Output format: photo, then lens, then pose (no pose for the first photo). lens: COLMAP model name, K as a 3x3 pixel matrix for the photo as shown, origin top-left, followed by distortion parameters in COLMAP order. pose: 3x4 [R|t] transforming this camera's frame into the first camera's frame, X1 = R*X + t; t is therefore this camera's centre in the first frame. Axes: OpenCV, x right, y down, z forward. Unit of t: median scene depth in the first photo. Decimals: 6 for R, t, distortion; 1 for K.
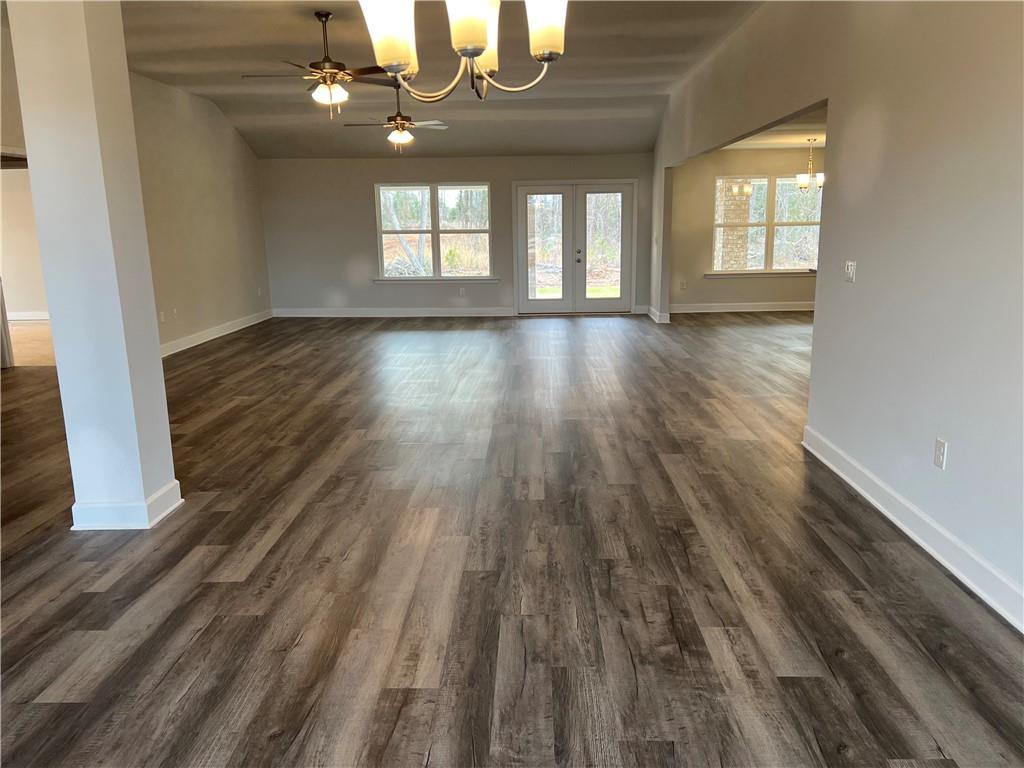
lens RADIAL K [[765.8, 0, 519.1], [0, 765.8, 390.7], [0, 0, 1]] dist [0.064645, -0.087054]
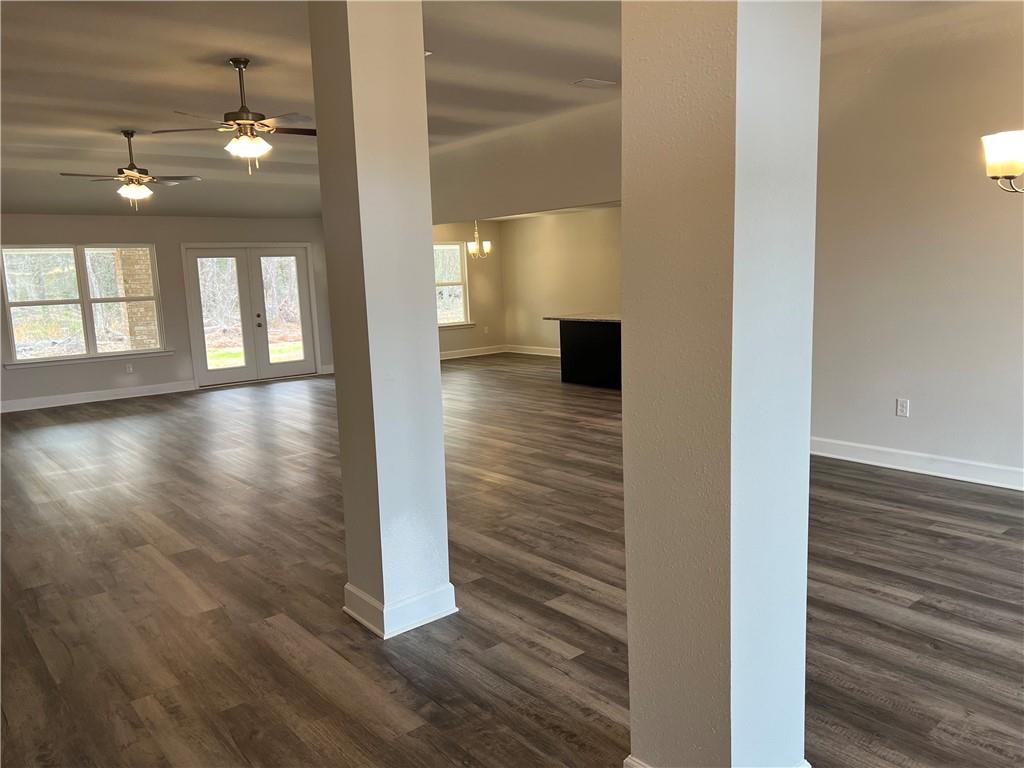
lens RADIAL K [[765.8, 0, 519.1], [0, 765.8, 390.7], [0, 0, 1]] dist [0.064645, -0.087054]
pose [[0.755843, -0.114078, 0.644738, -0.697939], [0.166187, 0.985883, -0.020386, -0.034632], [-0.633311, 0.122556, 0.764132, 0.157894]]
